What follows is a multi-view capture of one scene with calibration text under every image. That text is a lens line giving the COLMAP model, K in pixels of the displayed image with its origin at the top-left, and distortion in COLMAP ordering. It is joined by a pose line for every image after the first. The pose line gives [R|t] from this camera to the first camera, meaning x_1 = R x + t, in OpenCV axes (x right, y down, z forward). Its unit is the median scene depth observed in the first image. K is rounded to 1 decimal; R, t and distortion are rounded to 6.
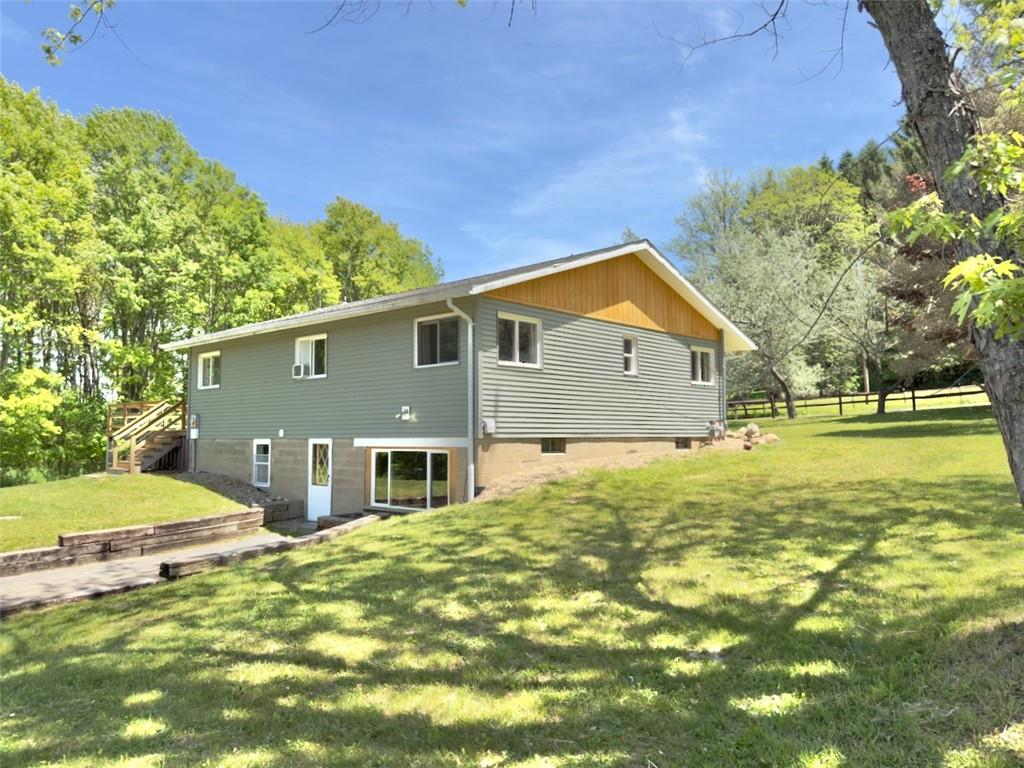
lens RADIAL K [[726.1, 0, 512.0], [0, 726.1, 384.0], [0, 0, 1]] dist [0.015442, -0.001835]
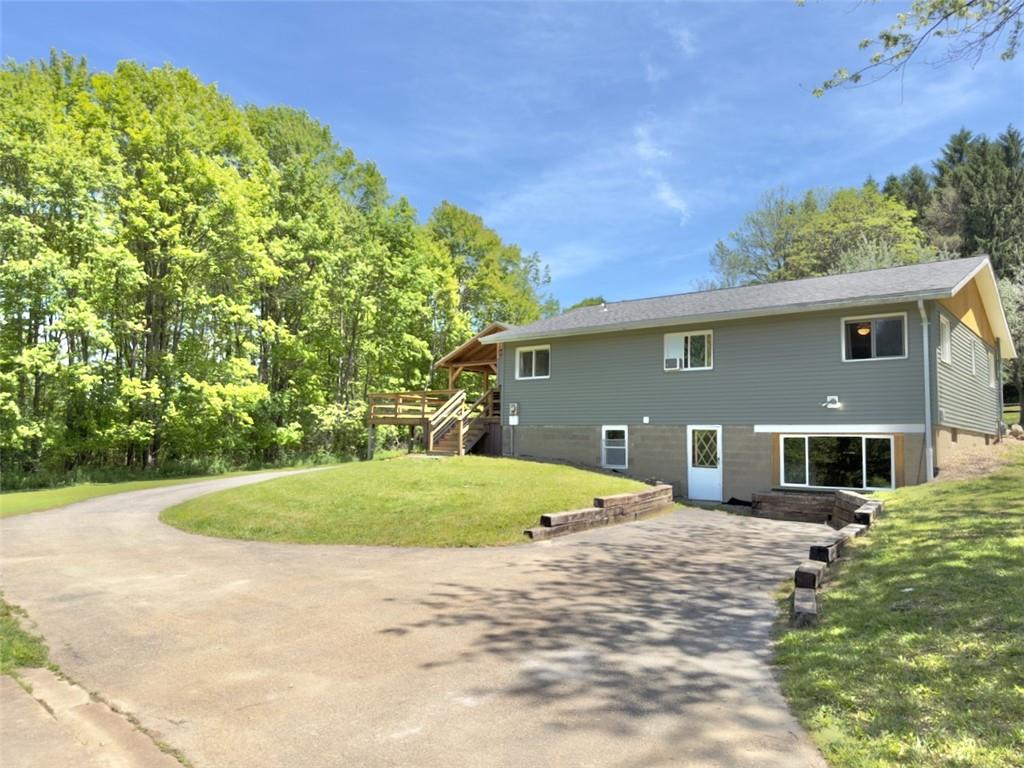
lens RADIAL K [[714.3, 0, 511.4], [0, 714.3, 404.4], [0, 0, 1]] dist [0.078479, -0.108386]
pose [[0.998423, 0.026538, 0.049478, -0.593273], [-0.027375, 0.999492, 0.016303, 0.033067], [-0.049020, -0.017631, 0.998642, -0.070984]]
